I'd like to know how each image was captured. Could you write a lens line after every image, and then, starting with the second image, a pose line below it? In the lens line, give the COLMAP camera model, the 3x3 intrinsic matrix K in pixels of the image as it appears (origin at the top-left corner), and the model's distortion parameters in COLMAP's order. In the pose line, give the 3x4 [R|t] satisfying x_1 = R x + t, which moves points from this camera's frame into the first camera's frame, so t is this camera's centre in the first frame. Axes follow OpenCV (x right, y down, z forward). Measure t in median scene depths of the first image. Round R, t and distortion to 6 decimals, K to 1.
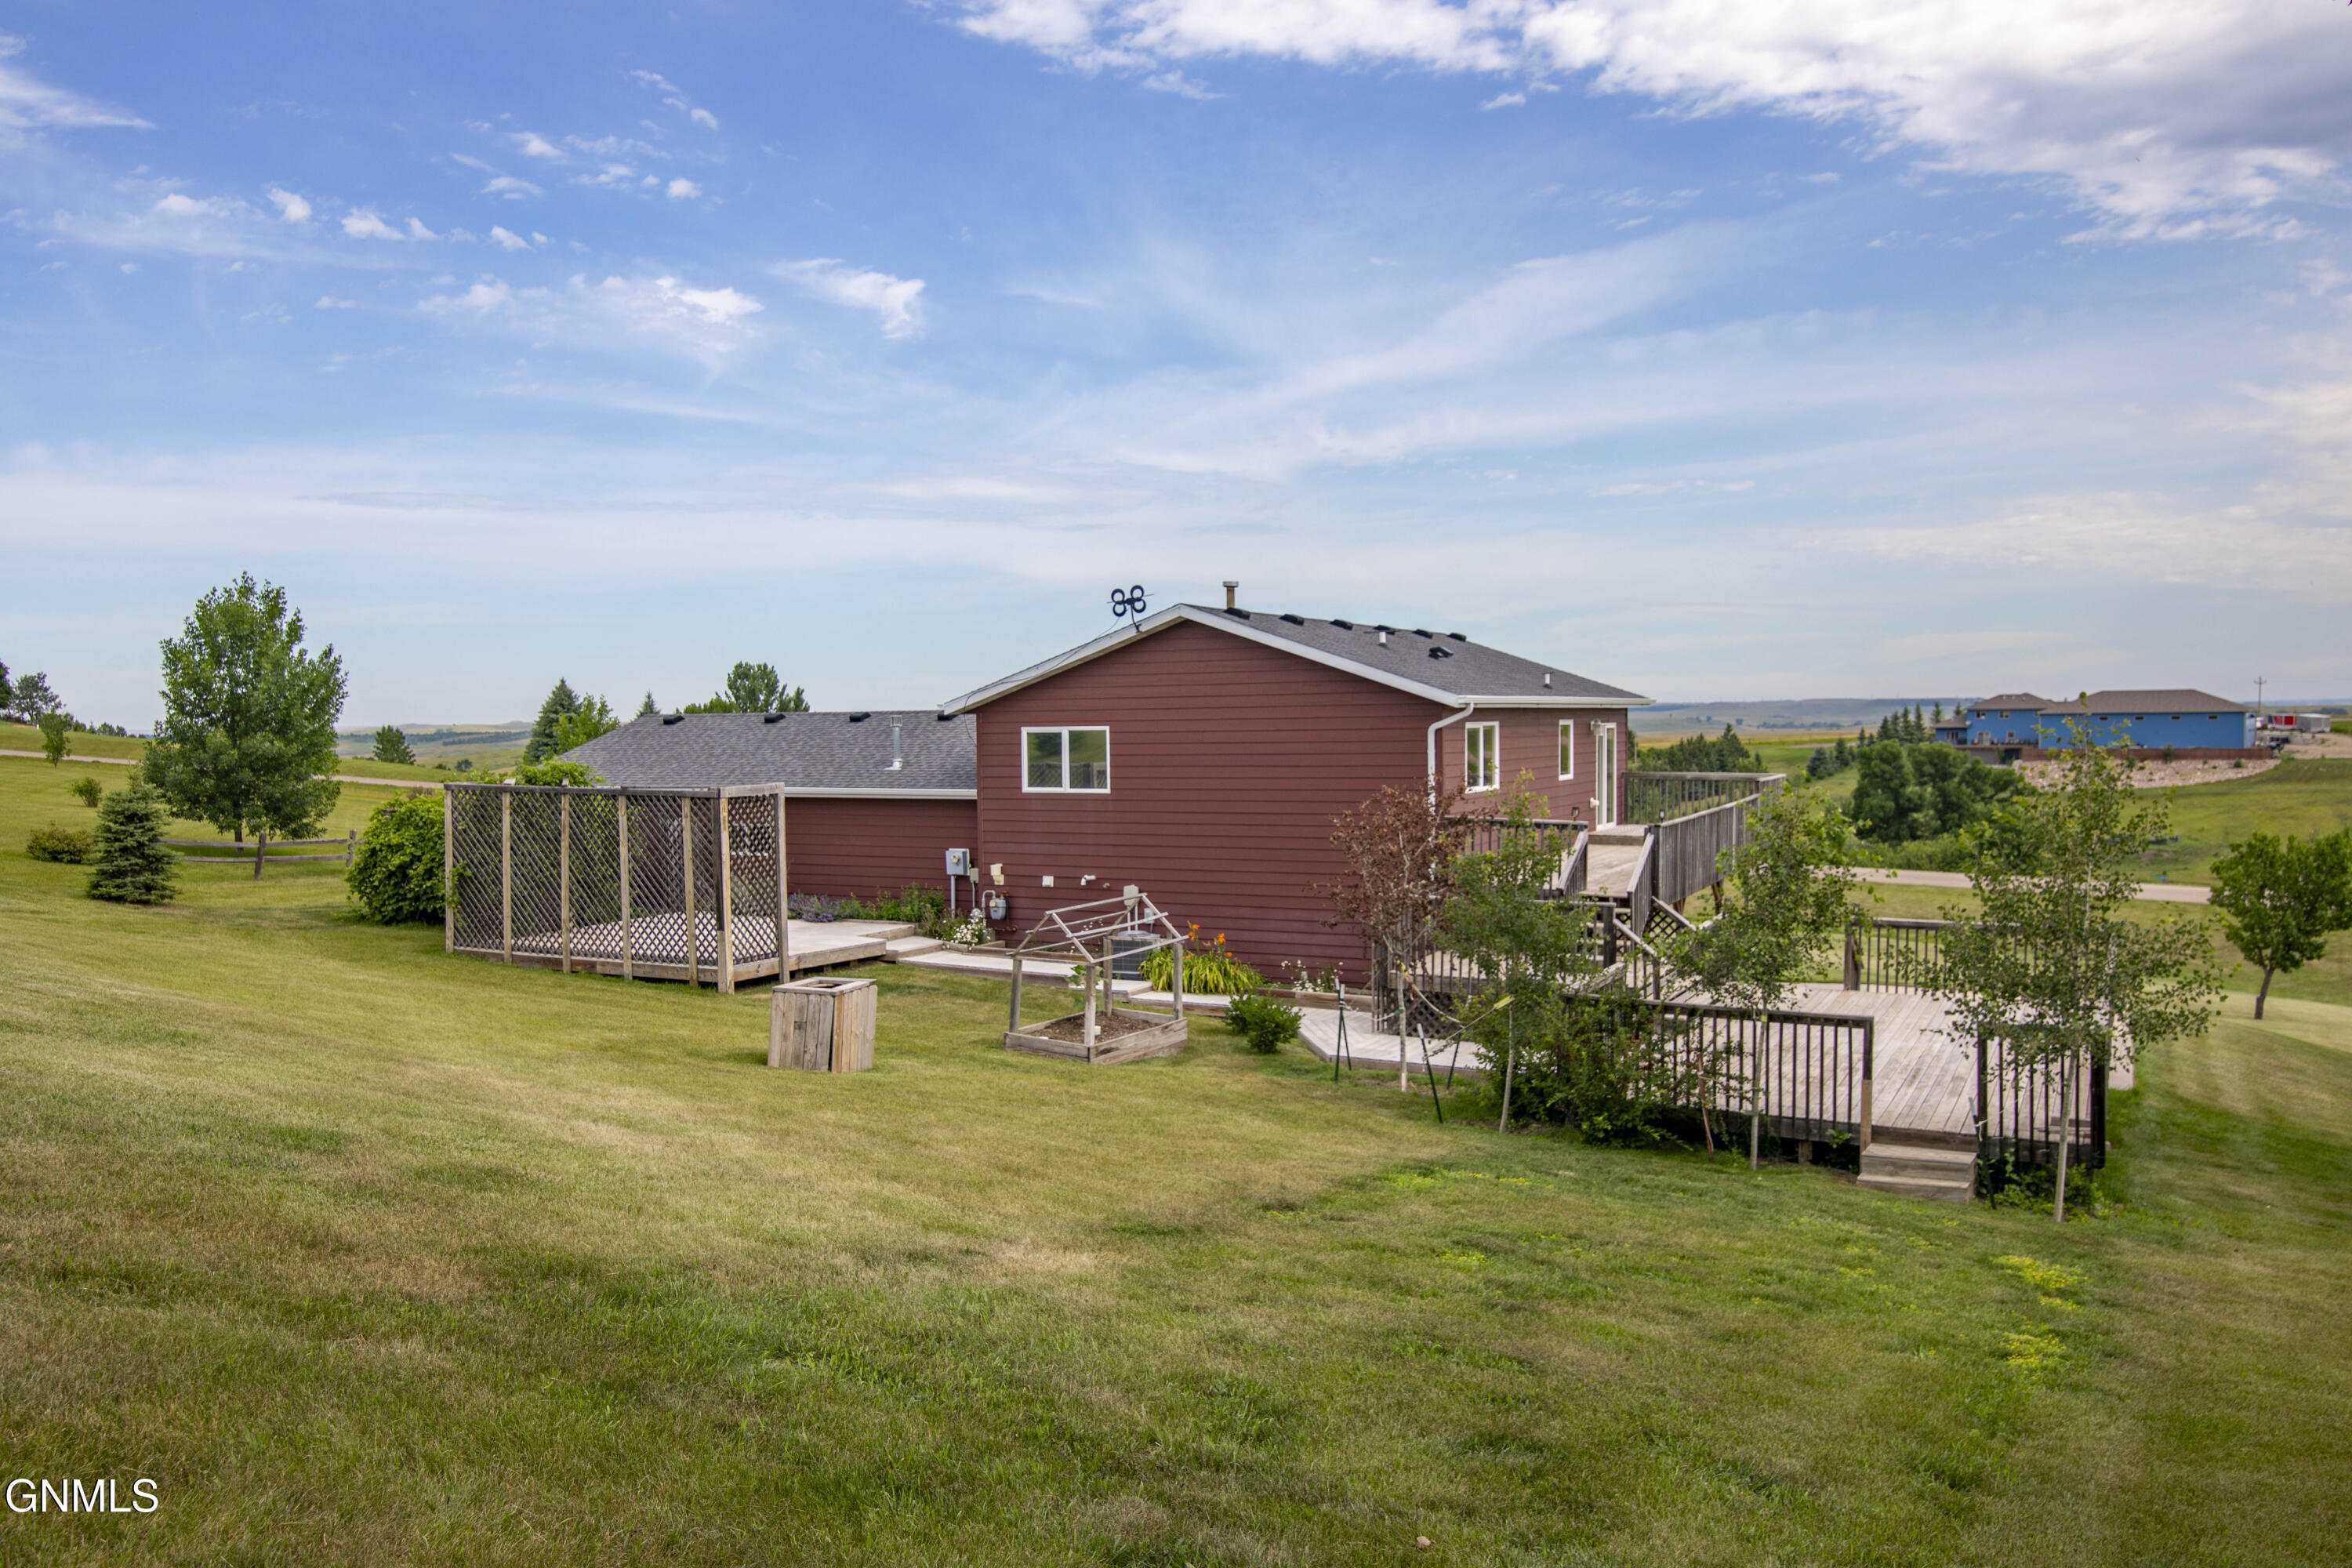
lens RADIAL K [[1772.4, 0, 1188.2], [0, 1772.4, 781.6], [0, 0, 1]] dist [0.012791, 0.003355]
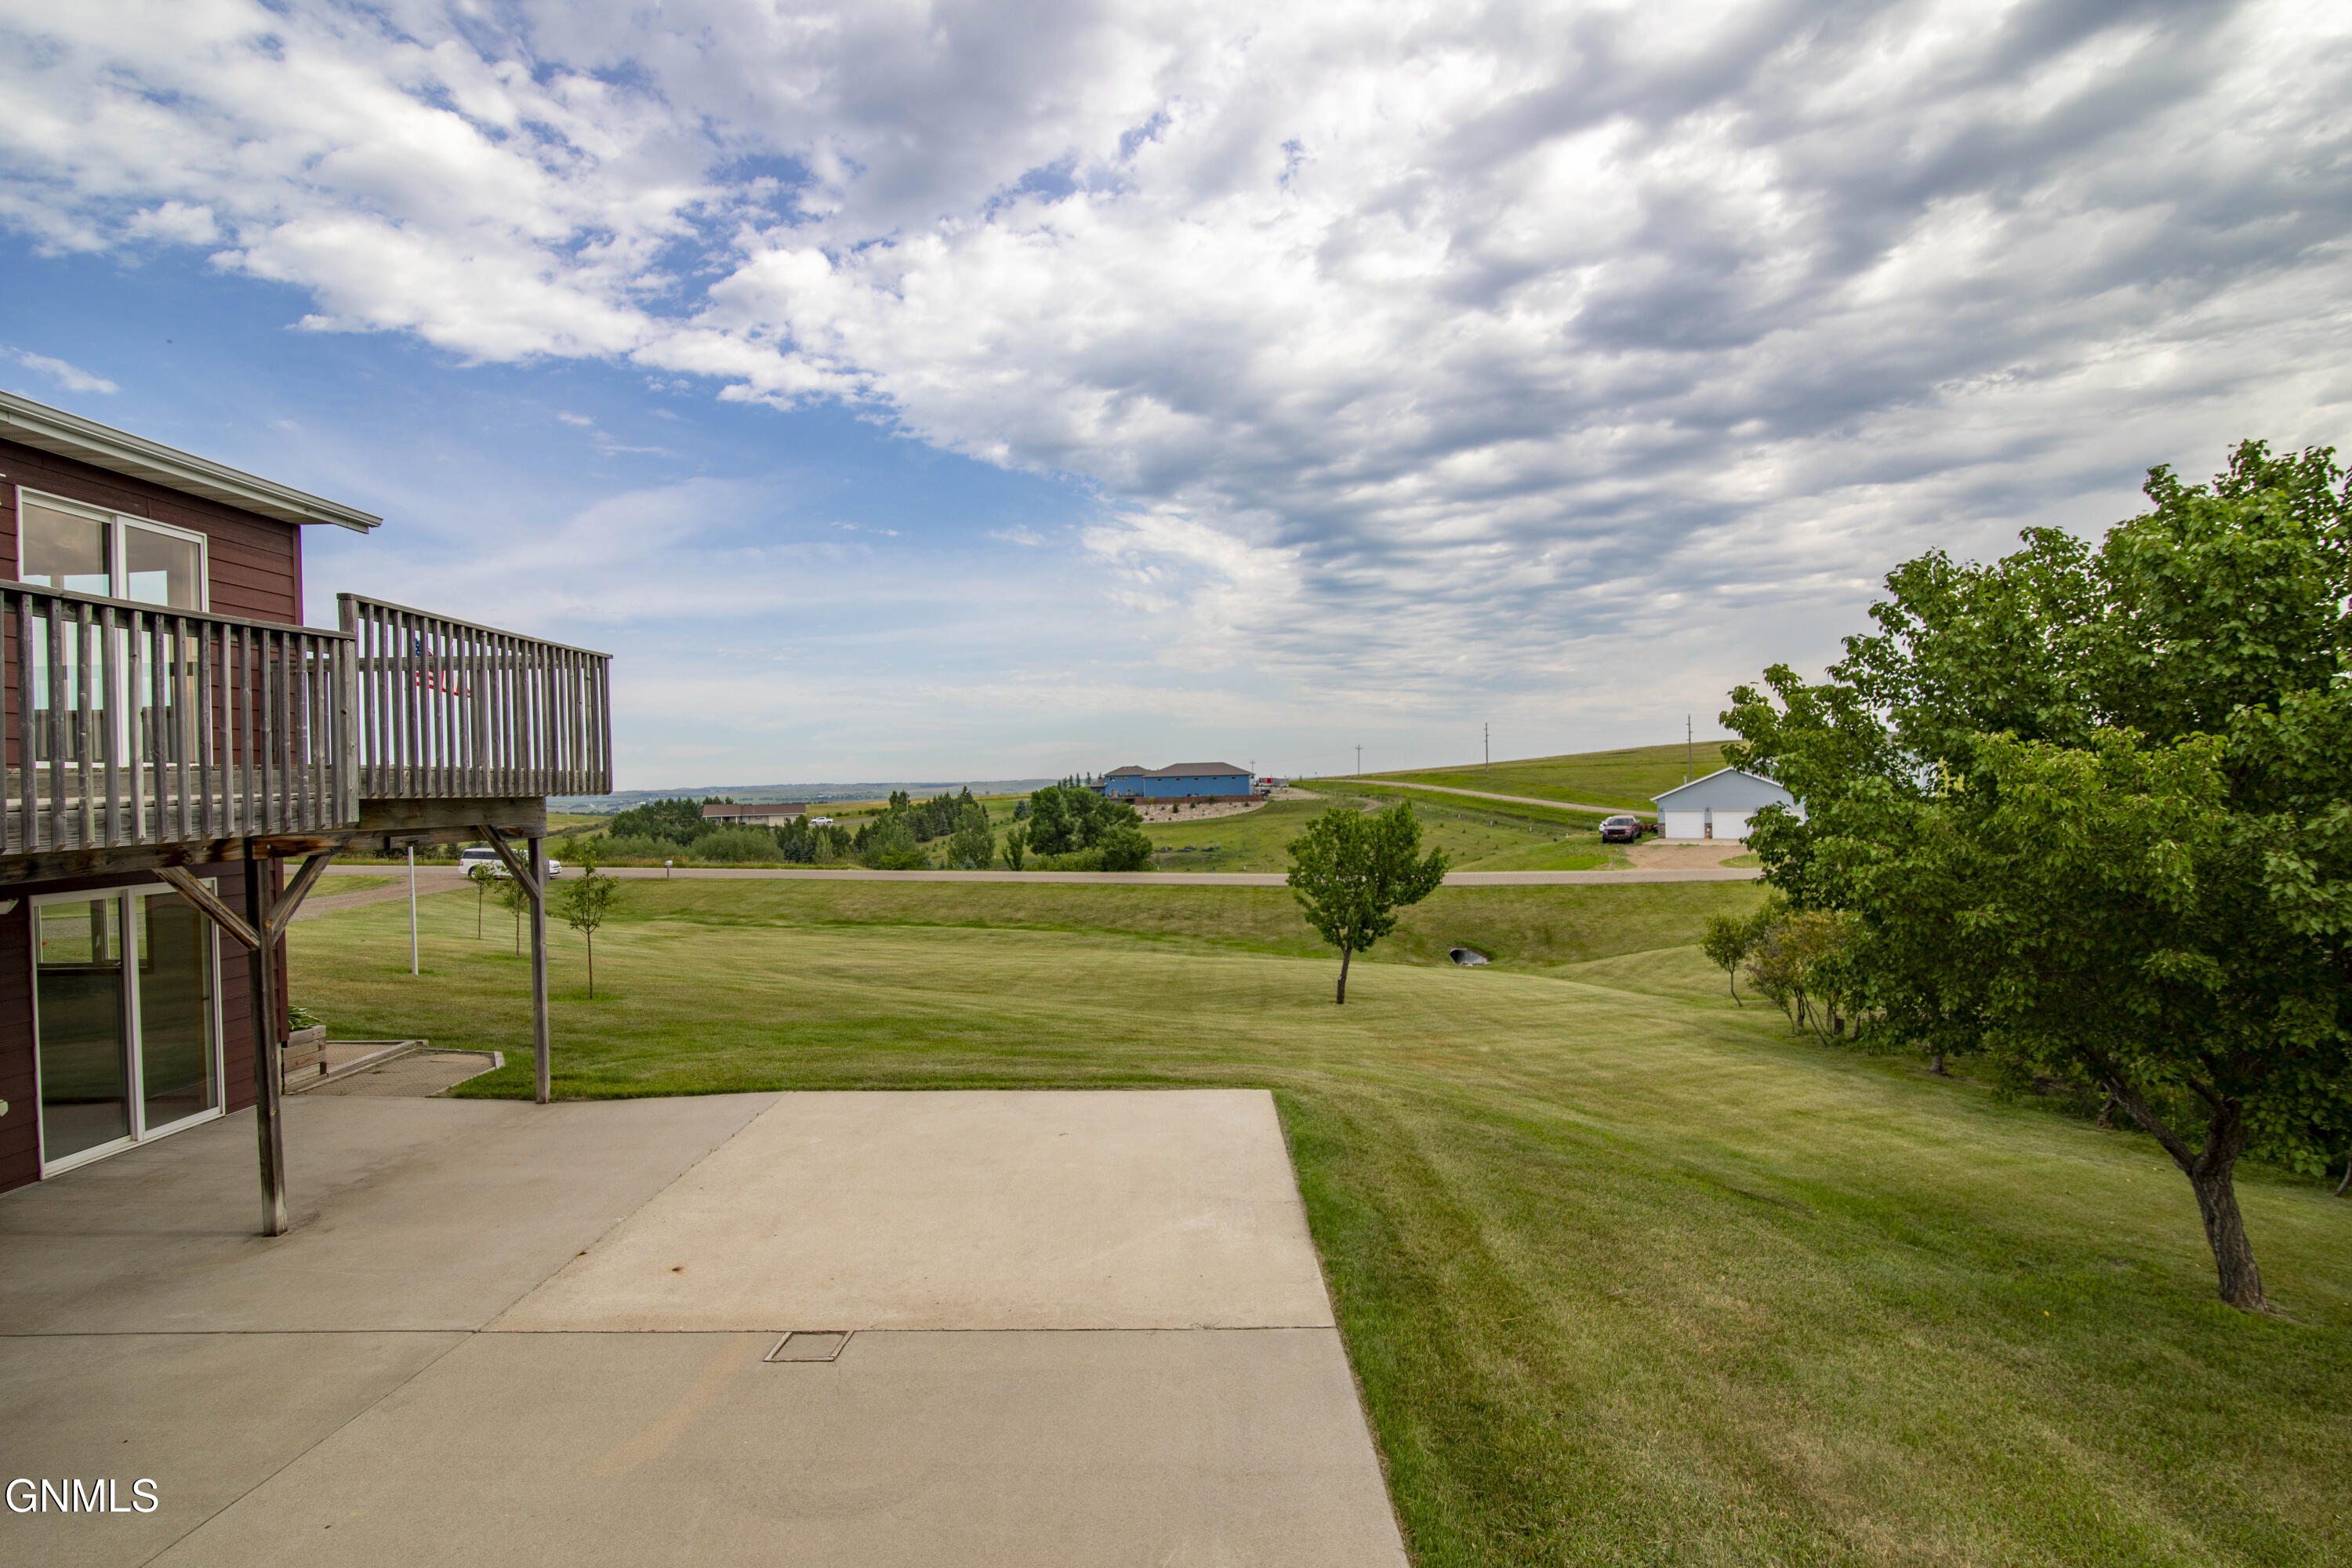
lens RADIAL K [[1074.5, 0, 1174.0], [0, 1074.5, 785.1], [0, 0, 1]] dist [-0.009174, 0.000297]
pose [[0.890246, -0.004208, 0.455460, 0.196539], [0.023036, 0.999094, -0.035795, 0.026738], [-0.454896, 0.042358, 0.889536, 0.395871]]
